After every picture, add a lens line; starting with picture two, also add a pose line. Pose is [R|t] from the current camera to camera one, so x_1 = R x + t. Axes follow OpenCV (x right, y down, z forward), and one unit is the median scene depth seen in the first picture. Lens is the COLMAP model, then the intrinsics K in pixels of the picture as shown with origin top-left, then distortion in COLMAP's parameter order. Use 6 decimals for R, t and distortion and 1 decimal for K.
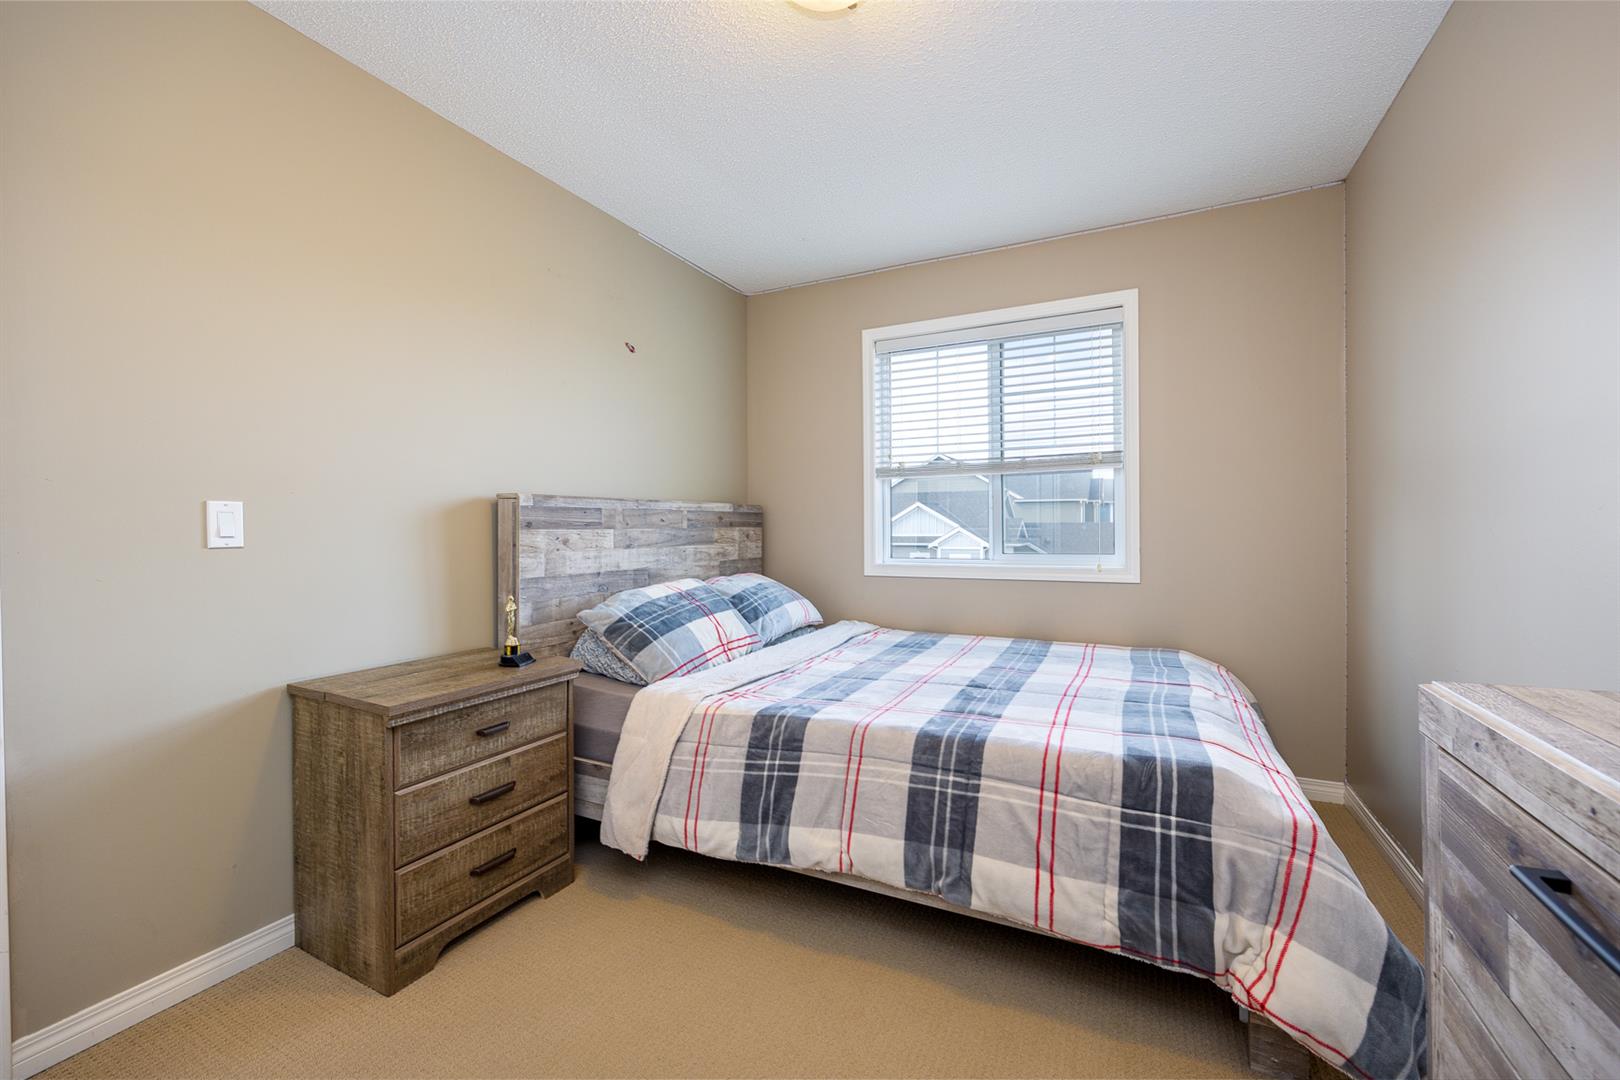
lens RADIAL K [[649.1, 0, 813.9], [0, 649.1, 531.2], [0, 0, 1]] dist [-0.000357, -0.000171]
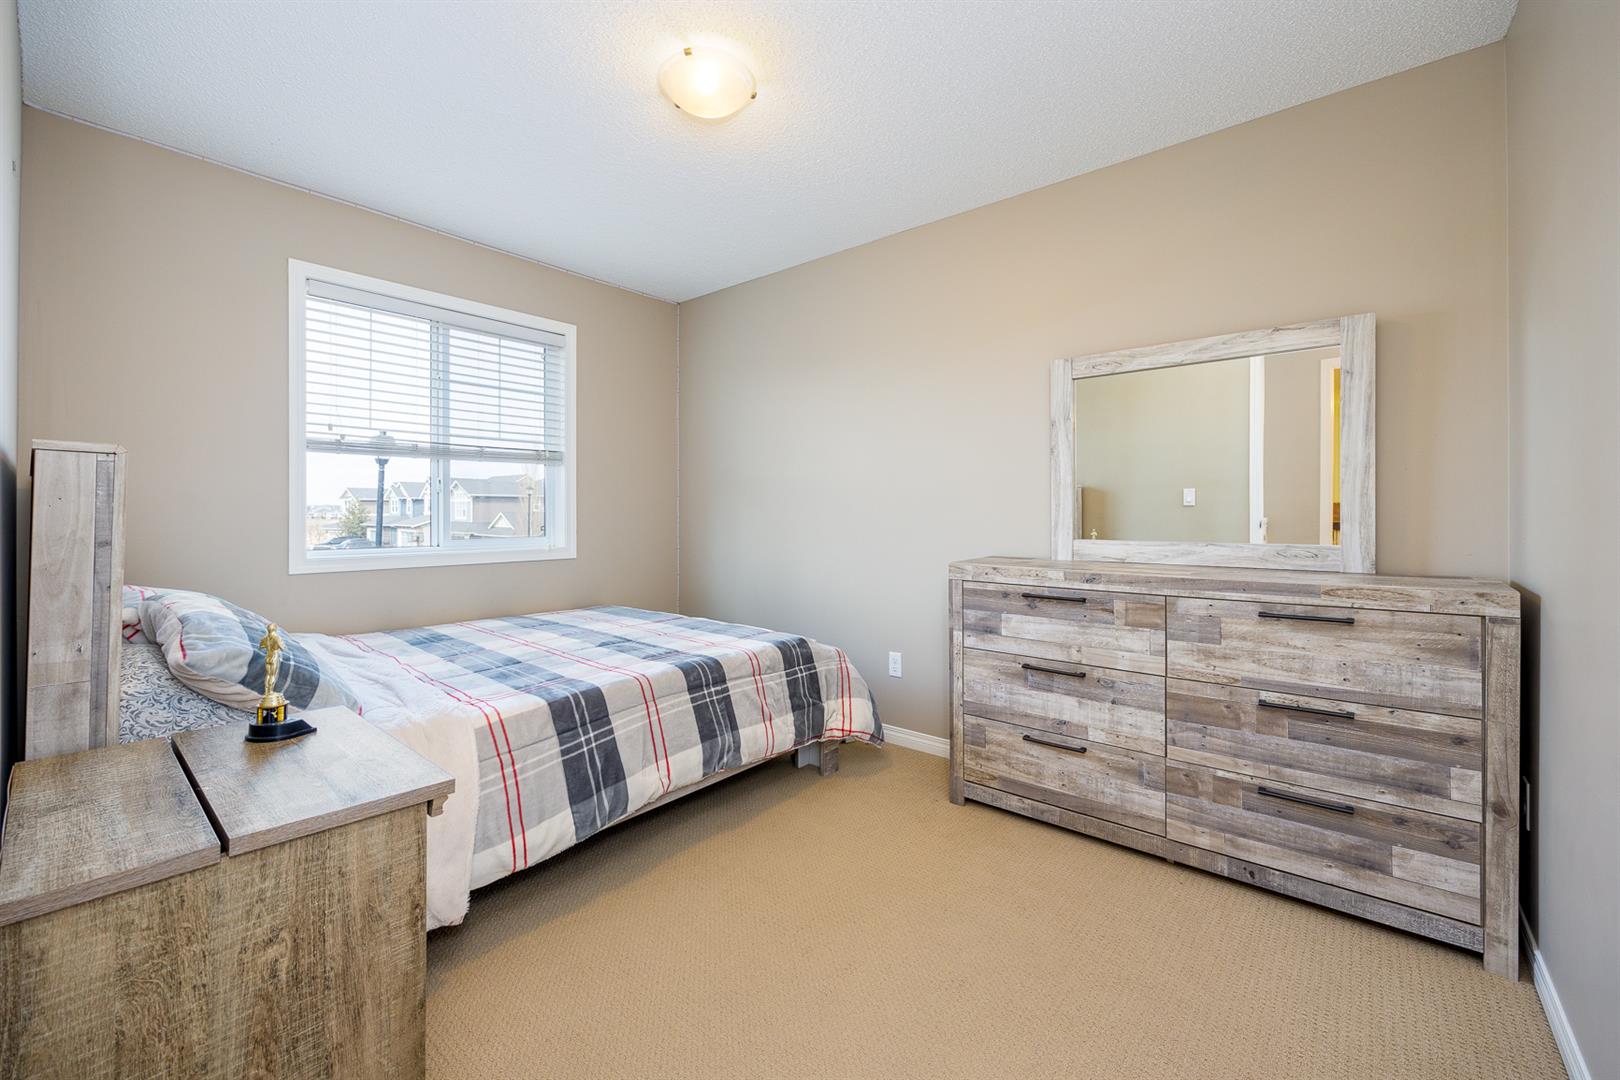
lens RADIAL K [[649.4, 0, 805.6], [0, 649.4, 517.7], [0, 0, 1]] dist [-0.000554, -0.000136]
pose [[0.246540, -0.000525, 0.969132, -1.041758], [0.003018, 0.999995, -0.000226, 0.005445], [-0.969128, 0.002981, 0.246541, 0.422629]]
